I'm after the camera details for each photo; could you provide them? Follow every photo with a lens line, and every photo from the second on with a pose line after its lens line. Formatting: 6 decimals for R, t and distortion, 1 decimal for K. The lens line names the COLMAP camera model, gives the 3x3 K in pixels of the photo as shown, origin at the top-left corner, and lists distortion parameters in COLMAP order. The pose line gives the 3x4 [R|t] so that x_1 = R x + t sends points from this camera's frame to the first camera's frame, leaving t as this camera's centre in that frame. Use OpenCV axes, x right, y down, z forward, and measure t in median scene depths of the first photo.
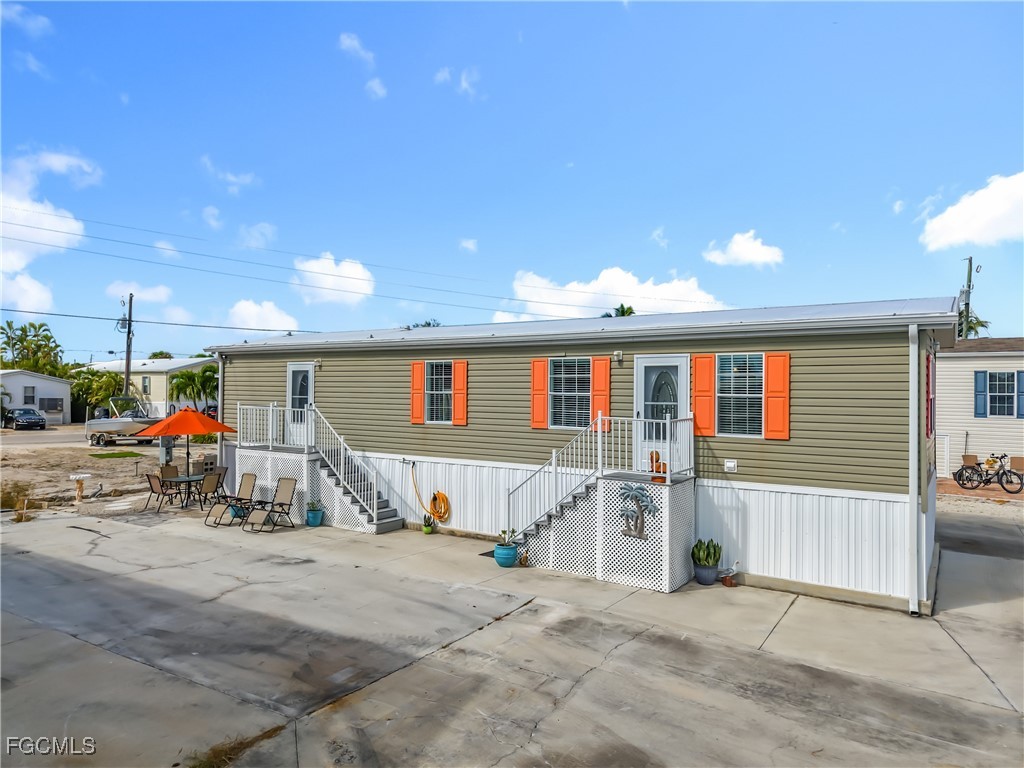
lens RADIAL K [[686.0, 0, 512.0], [0, 686.0, 384.0], [0, 0, 1]] dist [0.008421, -0.002293]
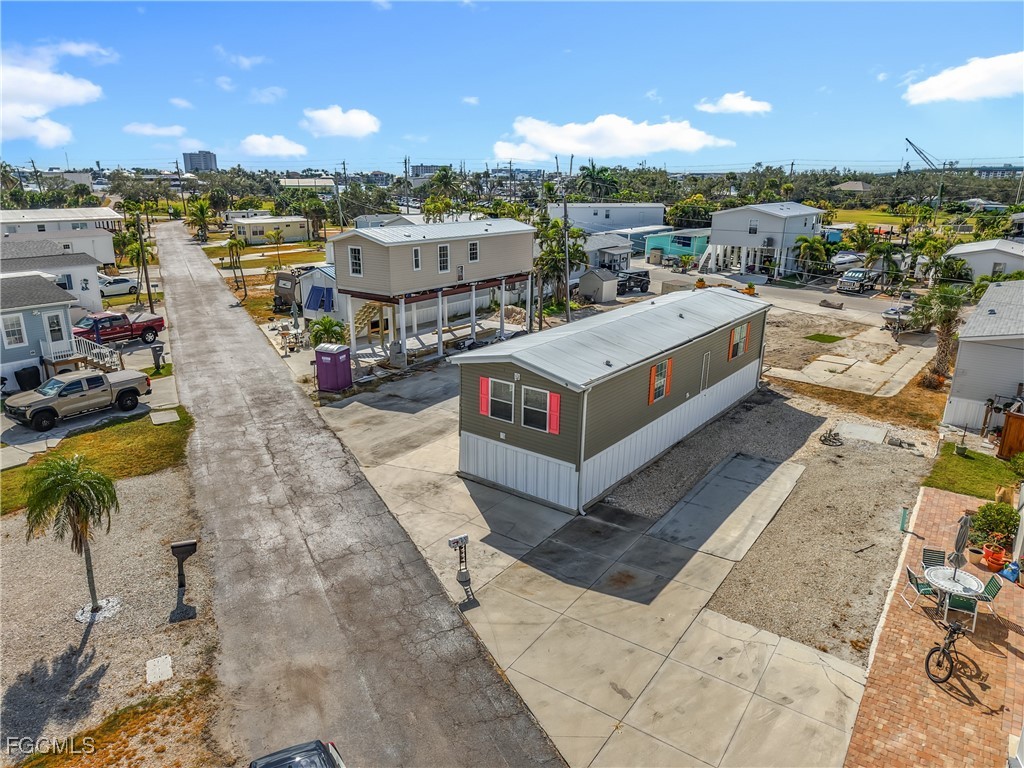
lens RADIAL K [[715.5, 0, 511.8], [0, 715.5, 348.7], [0, 0, 1]] dist [0.021385, -0.003702]
pose [[-0.062240, 0.236470, -0.969643, 2.398515], [-0.002951, 0.971479, 0.237108, -0.572779], [0.998057, 0.017619, -0.059767, 1.086561]]
